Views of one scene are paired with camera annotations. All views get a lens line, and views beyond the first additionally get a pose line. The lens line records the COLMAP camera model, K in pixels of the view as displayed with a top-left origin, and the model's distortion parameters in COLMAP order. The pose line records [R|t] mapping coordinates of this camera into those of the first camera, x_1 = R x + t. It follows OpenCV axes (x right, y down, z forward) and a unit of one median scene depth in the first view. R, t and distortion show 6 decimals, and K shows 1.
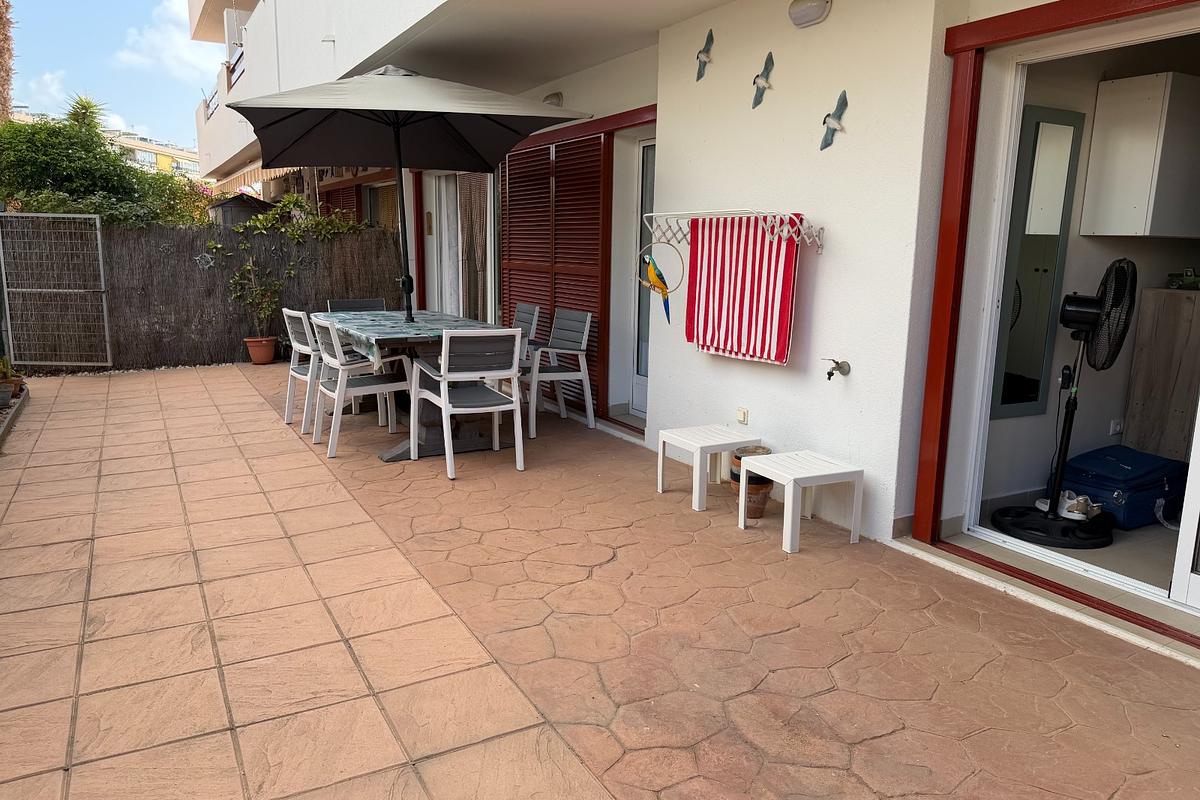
lens RADIAL K [[862.1, 0, 604.6], [0, 862.1, 410.8], [0, 0, 1]] dist [0.064617, -0.073289]
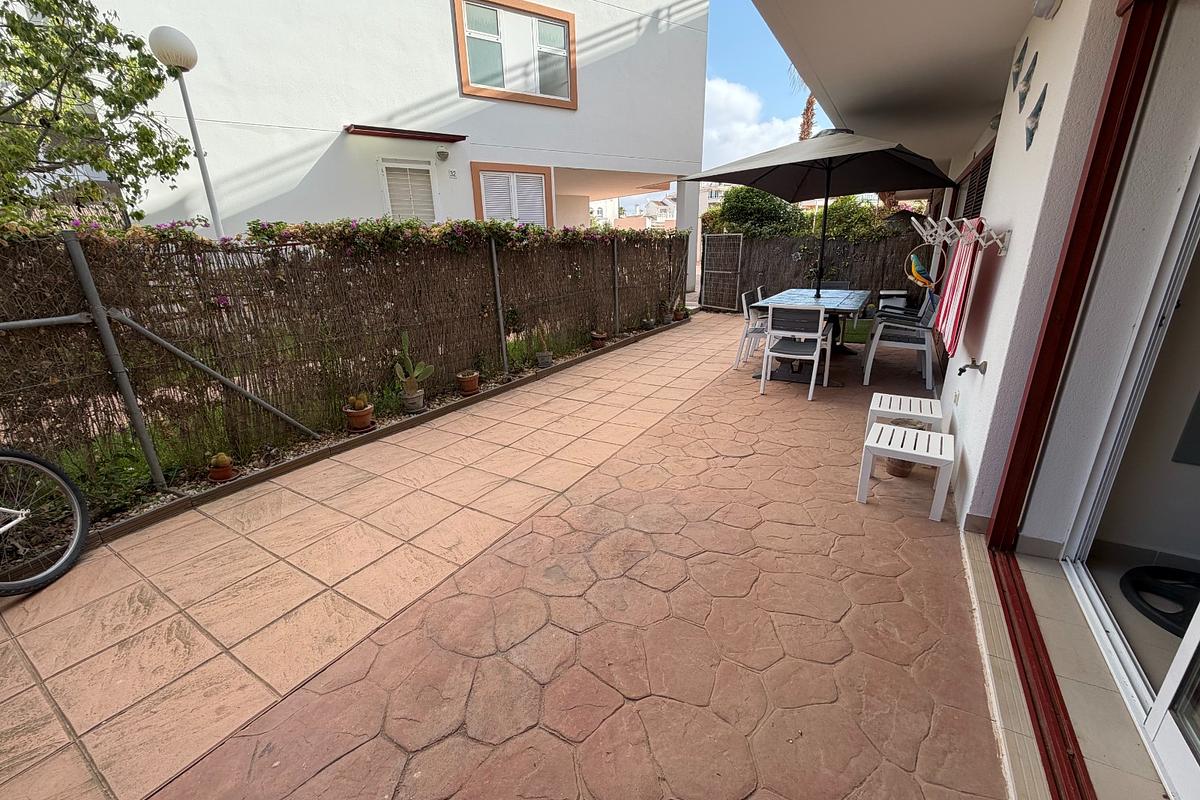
lens RADIAL K [[489.7, 0, 592.5], [0, 489.7, 406.1], [0, 0, 1]] dist [0.002310, 0.001519]
pose [[0.489489, 0.251897, -0.834834, 0.548283], [-0.137852, 0.967683, 0.211155, -0.063650], [0.861044, 0.011726, 0.508395, 0.280191]]
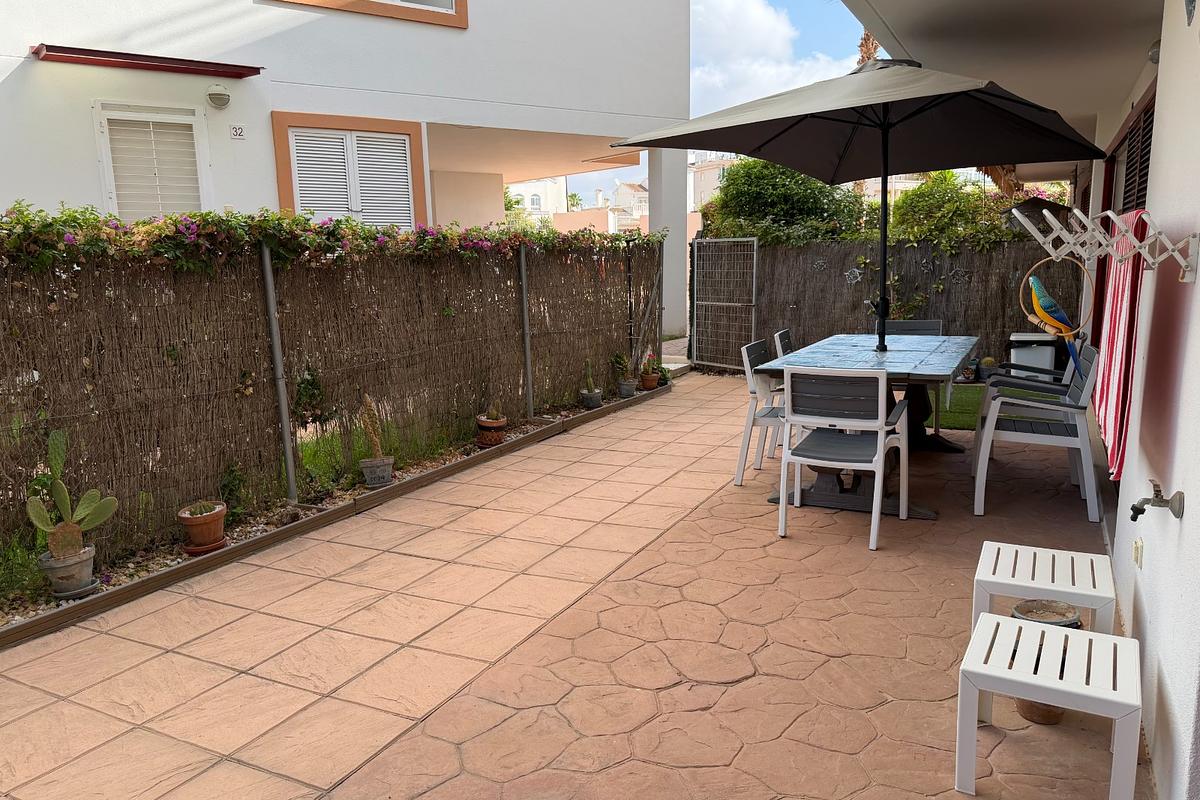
lens RADIAL K [[862.1, 0, 593.8], [0, 862.1, 412.3], [0, 0, 1]] dist [0.064617, -0.073289]
pose [[0.550445, 0.127593, -0.825064, 0.500740], [-0.129258, 0.989361, 0.066766, -0.092569], [0.824805, 0.069895, 0.561081, 0.412604]]
